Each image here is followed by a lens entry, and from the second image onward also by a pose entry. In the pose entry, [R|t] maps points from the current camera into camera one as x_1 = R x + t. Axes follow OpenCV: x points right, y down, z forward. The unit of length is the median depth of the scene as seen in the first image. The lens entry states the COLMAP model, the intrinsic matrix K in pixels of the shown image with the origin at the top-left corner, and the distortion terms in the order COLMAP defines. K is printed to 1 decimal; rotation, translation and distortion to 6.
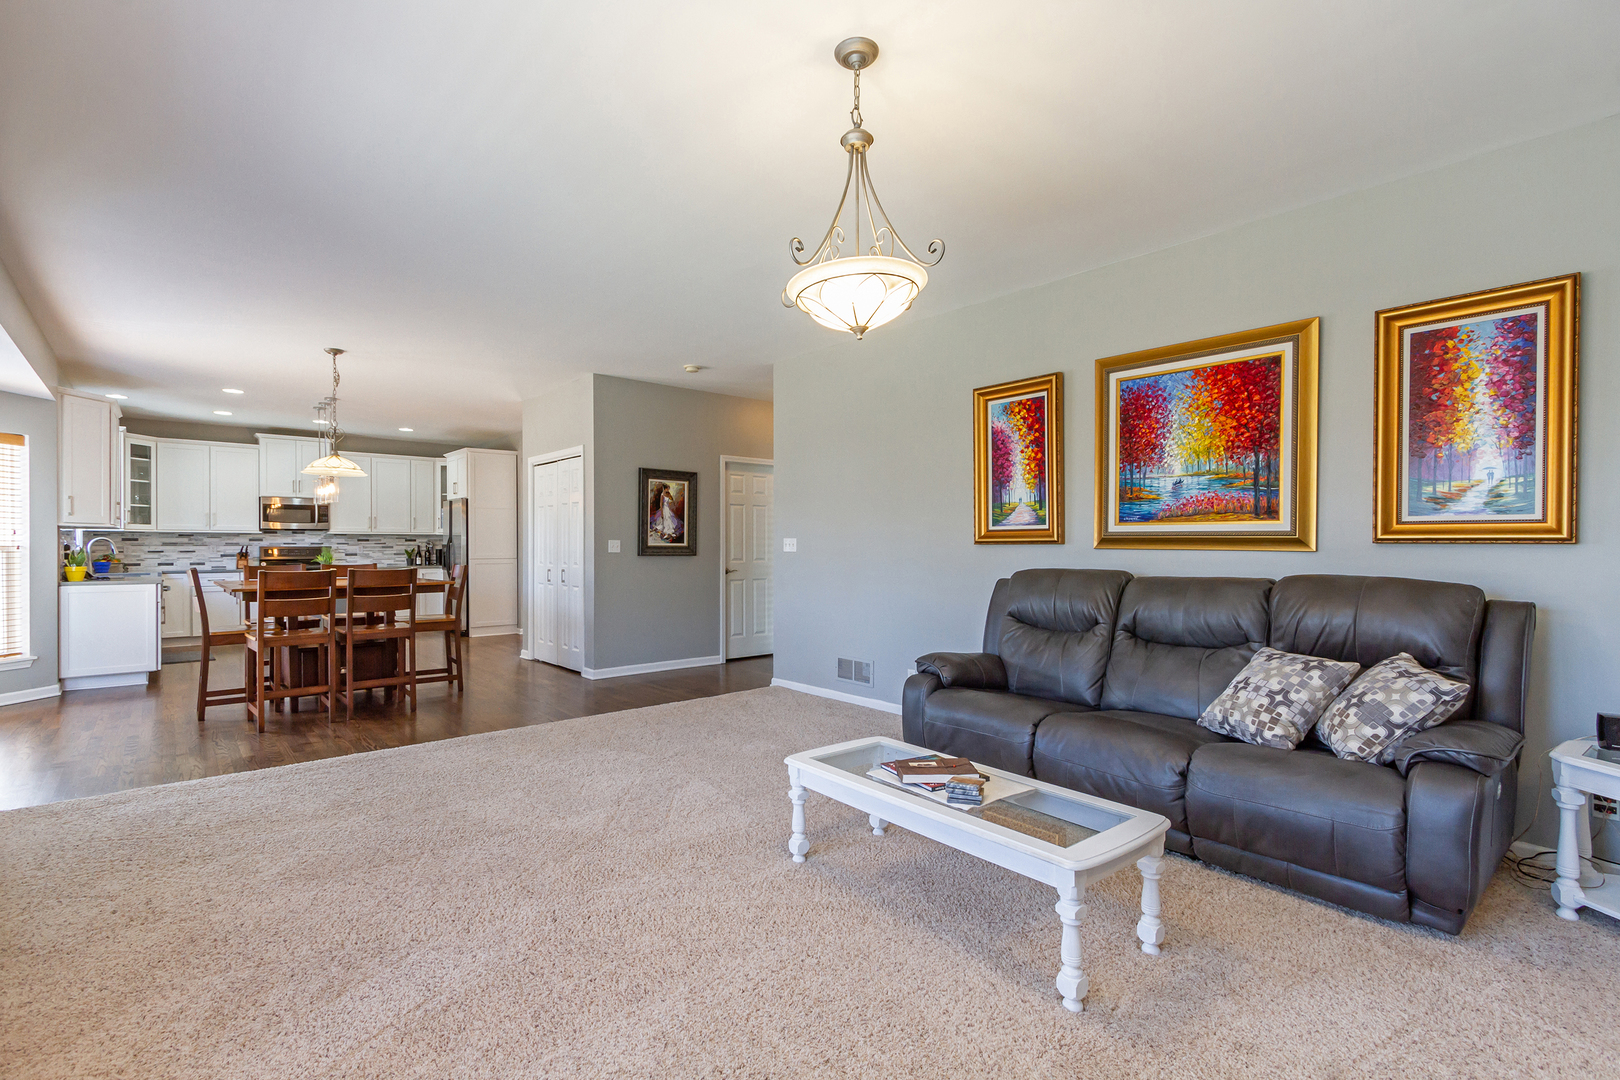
lens RADIAL K [[755.4, 0, 812.1], [0, 755.4, 545.7], [0, 0, 1]] dist [0.011504, -0.002790]
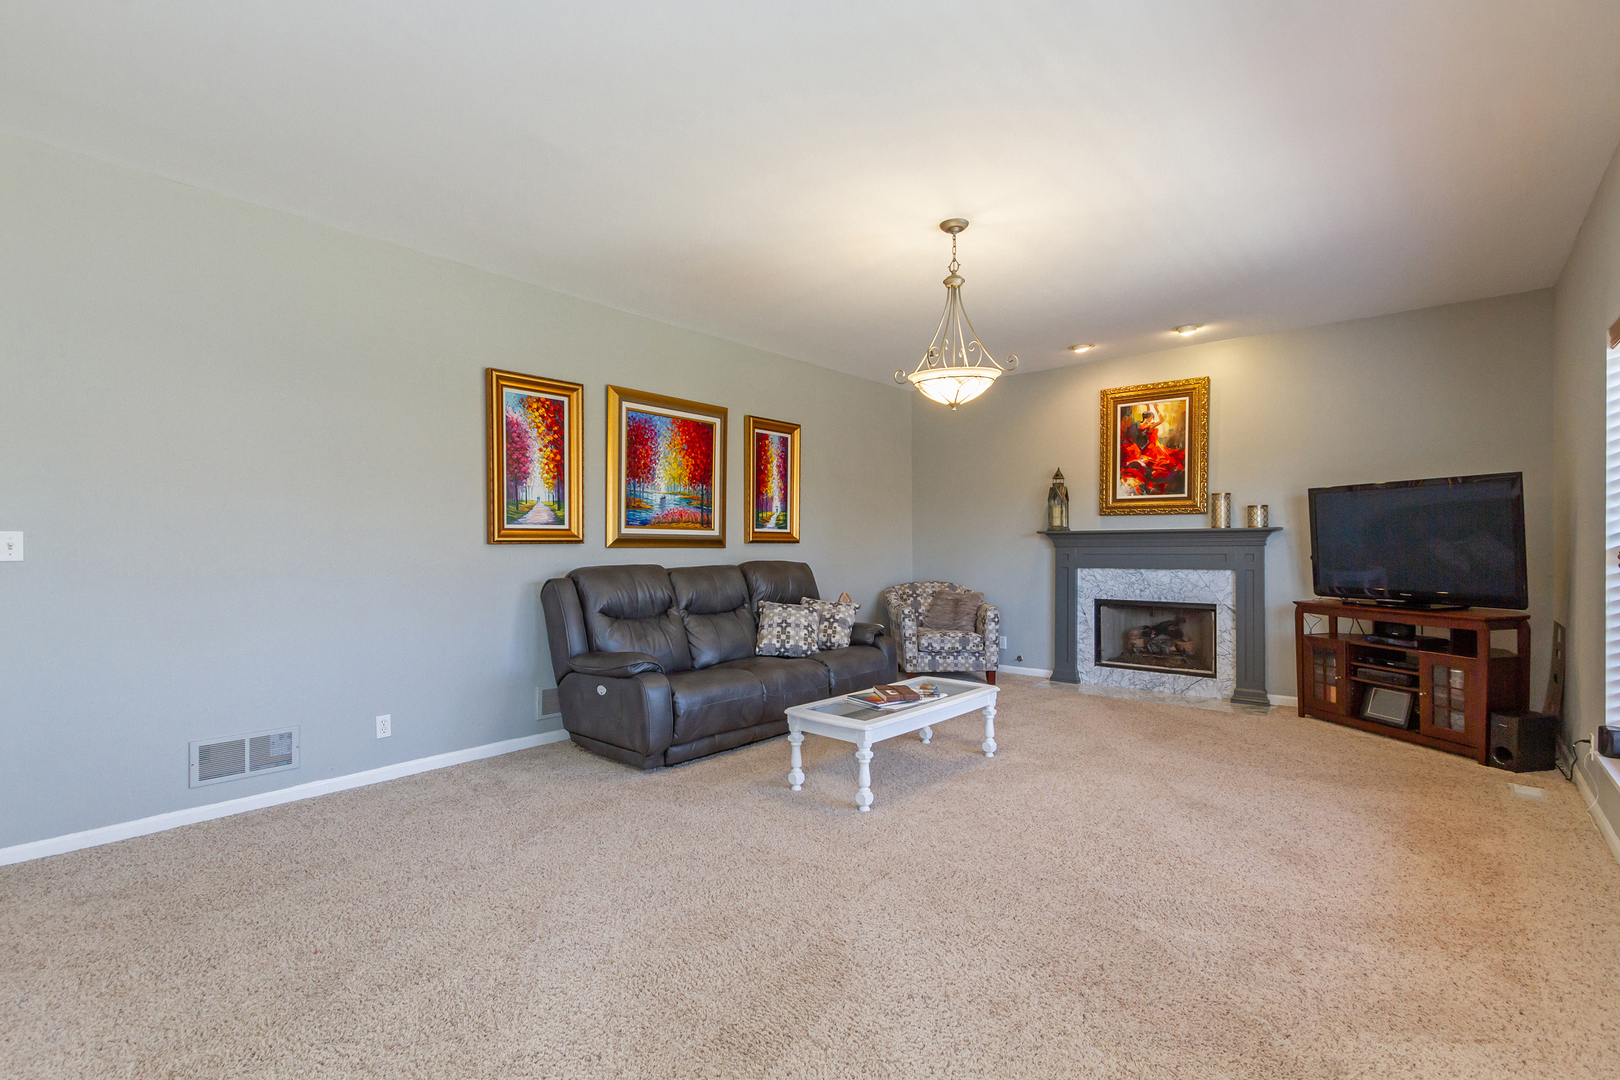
lens RADIAL K [[755.4, 0, 812.1], [0, 755.4, 543.6], [0, 0, 1]] dist [0.011504, -0.002790]
pose [[-0.148996, 0.003927, 0.988830, -0.763253], [0.005167, 0.999982, -0.003192, 0.002461], [-0.988824, 0.004634, -0.149014, 0.814346]]
